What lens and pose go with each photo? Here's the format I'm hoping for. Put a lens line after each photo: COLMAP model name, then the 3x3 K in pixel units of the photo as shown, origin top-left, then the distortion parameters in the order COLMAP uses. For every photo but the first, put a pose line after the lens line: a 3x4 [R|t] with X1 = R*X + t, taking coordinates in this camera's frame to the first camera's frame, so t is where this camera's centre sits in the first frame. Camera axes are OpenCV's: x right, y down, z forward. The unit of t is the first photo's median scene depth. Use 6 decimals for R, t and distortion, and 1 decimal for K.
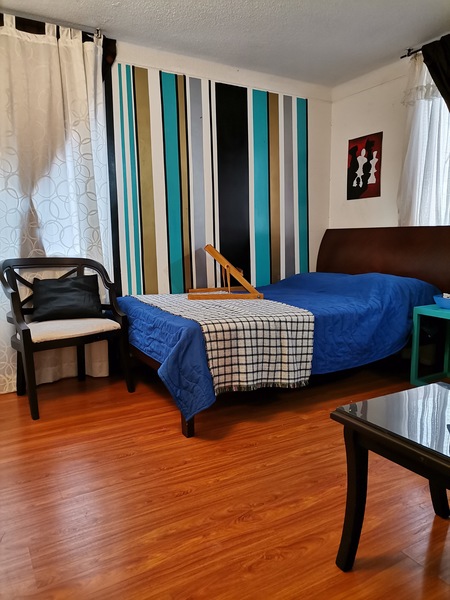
lens RADIAL K [[446.9, 0, 223.9], [0, 446.9, 298.9], [0, 0, 1]] dist [0.042948, -0.018182]
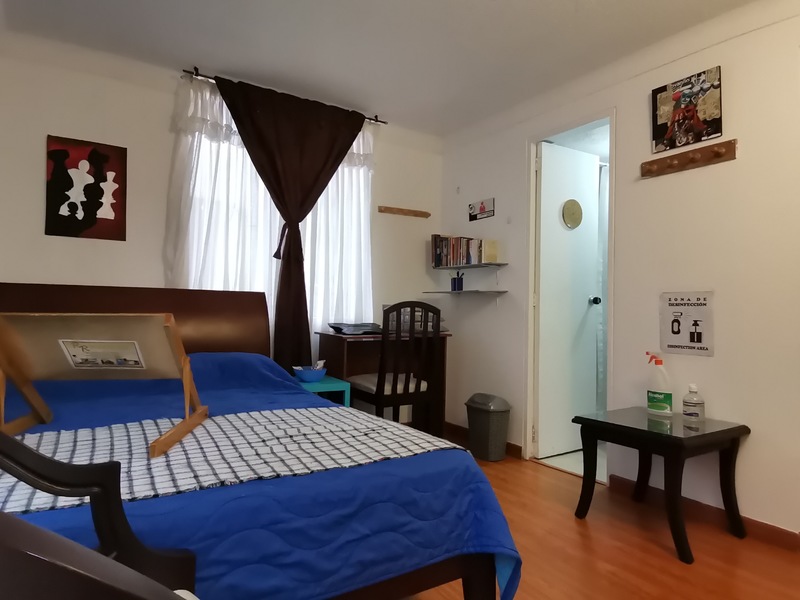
lens RADIAL K [[515.5, 0, 398.1], [0, 515.5, 297.4], [0, 0, 1]] dist [0.026990, -0.003472]
pose [[-0.041019, 0.025060, 0.998844, -0.516702], [0.116408, 0.992997, -0.020132, -0.096946], [-0.992354, 0.115448, -0.043649, 0.759867]]
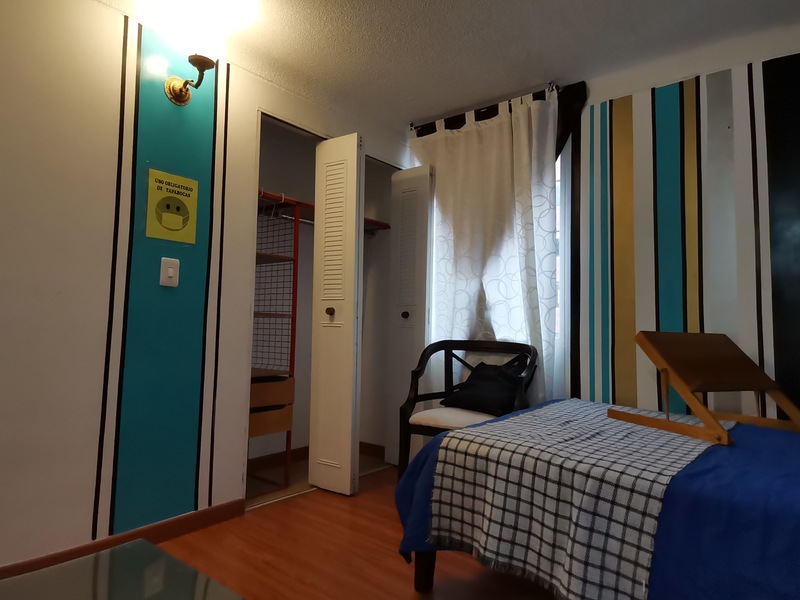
lens RADIAL K [[515.5, 0, 398.5], [0, 515.5, 300.1], [0, 0, 1]] dist [0.026990, -0.003472]
pose [[0.351332, -0.030549, -0.935752, 0.495326], [-0.150248, 0.984674, -0.088557, -0.050113], [0.924117, 0.171708, 0.341358, 0.431527]]
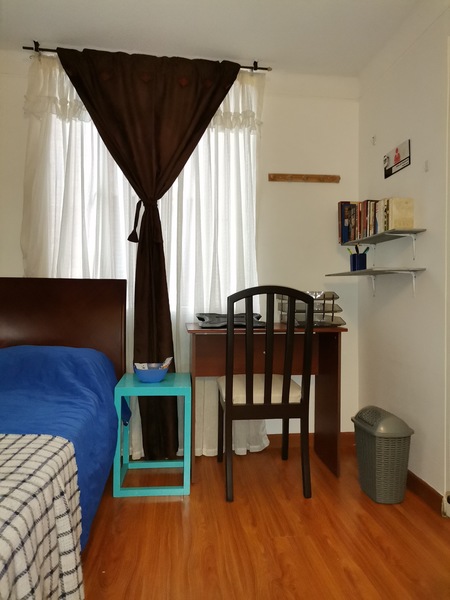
lens RADIAL K [[446.9, 0, 228.5], [0, 446.9, 299.5], [0, 0, 1]] dist [0.042948, -0.018182]
pose [[0.390400, -0.001122, 0.920645, -0.160723], [0.116022, 0.992087, -0.047990, -0.061271], [-0.913305, 0.125551, 0.387441, 0.491275]]
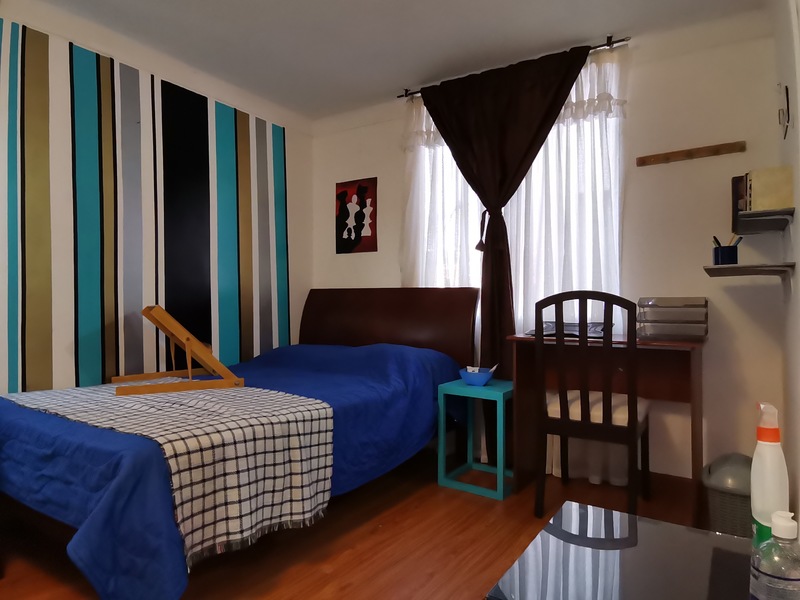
lens RADIAL K [[515.5, 0, 395.0], [0, 515.5, 298.4], [0, 0, 1]] dist [0.026990, -0.003472]
pose [[0.893641, 0.015134, 0.448528, -0.058885], [0.050407, 0.989722, -0.133825, -0.014937], [-0.445943, 0.142201, 0.883693, 0.184234]]
